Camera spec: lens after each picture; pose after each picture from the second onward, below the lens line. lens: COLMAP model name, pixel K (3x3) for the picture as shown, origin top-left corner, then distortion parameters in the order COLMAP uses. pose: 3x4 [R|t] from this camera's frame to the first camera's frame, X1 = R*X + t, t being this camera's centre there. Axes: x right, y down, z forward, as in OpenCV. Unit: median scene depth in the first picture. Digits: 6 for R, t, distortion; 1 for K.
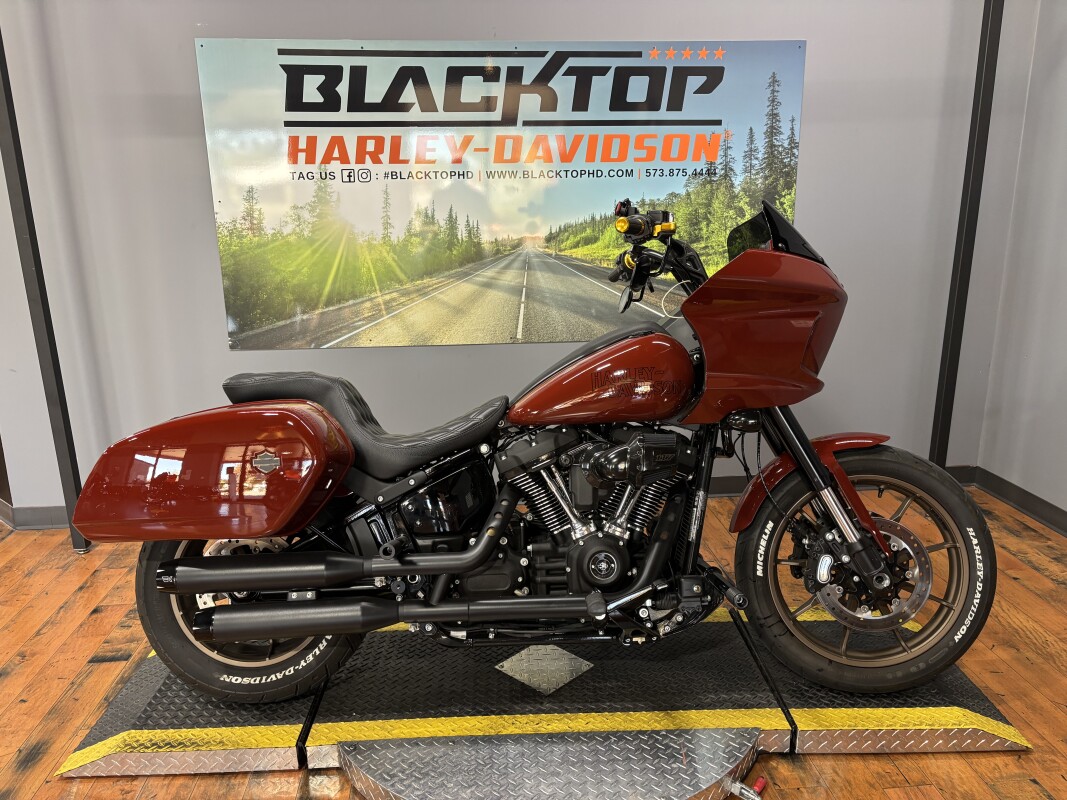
lens RADIAL K [[781.1, 0, 533.5], [0, 781.1, 400.0], [0, 0, 1]] dist [0.003882, -0.028424]
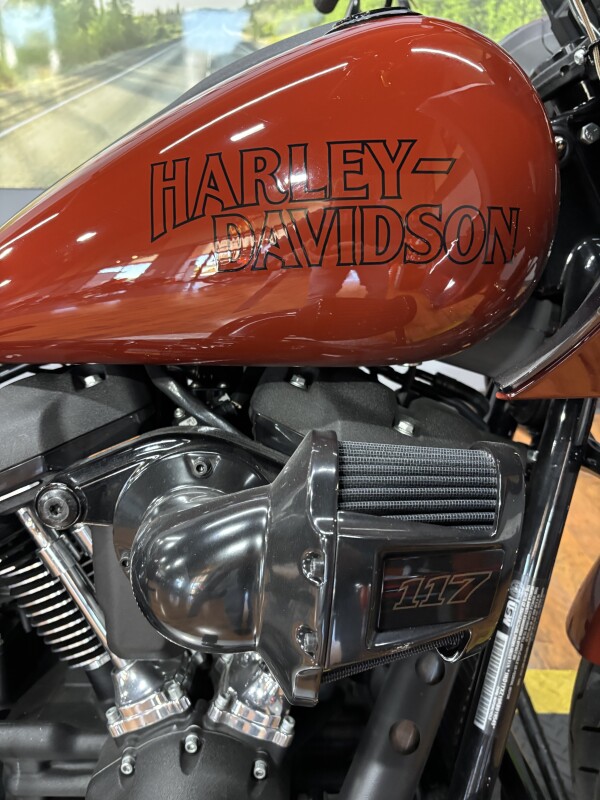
lens RADIAL K [[609.7, 0, 300.0], [0, 609.7, 400.0], [0, 0, 1]] dist [-0.003281, -0.015346]
pose [[0.999546, 0.029613, 0.005551, 0.119631], [-0.030126, 0.979896, 0.197219, -0.002588], [0.000401, -0.197297, 0.980344, 0.782270]]
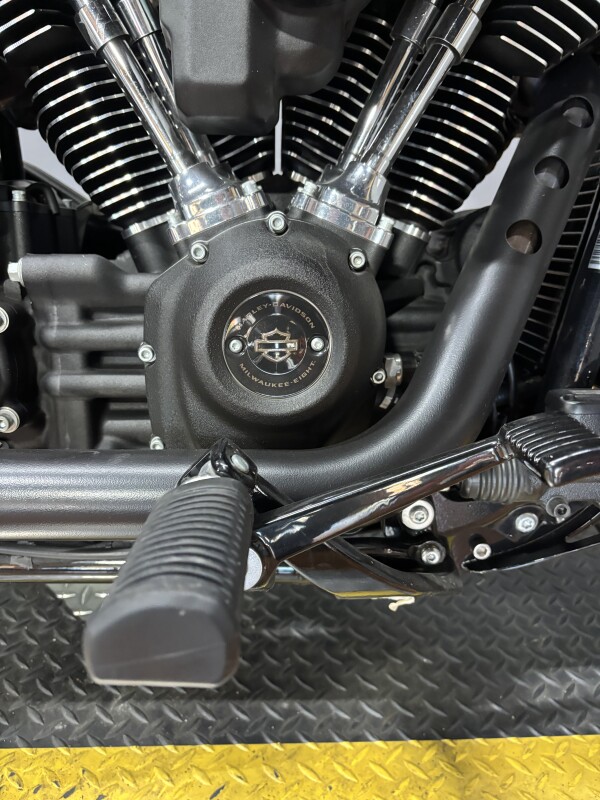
lens RADIAL K [[595.4, 0, 300.0], [0, 595.4, 400.0], [0, 0, 1]] dist [0.000348, -0.000131]
pose [[0.998085, 0.034979, 0.051022, 0.083735], [-0.048453, 0.954811, 0.293237, 0.167646], [-0.038459, -0.295148, 0.954677, 0.787586]]
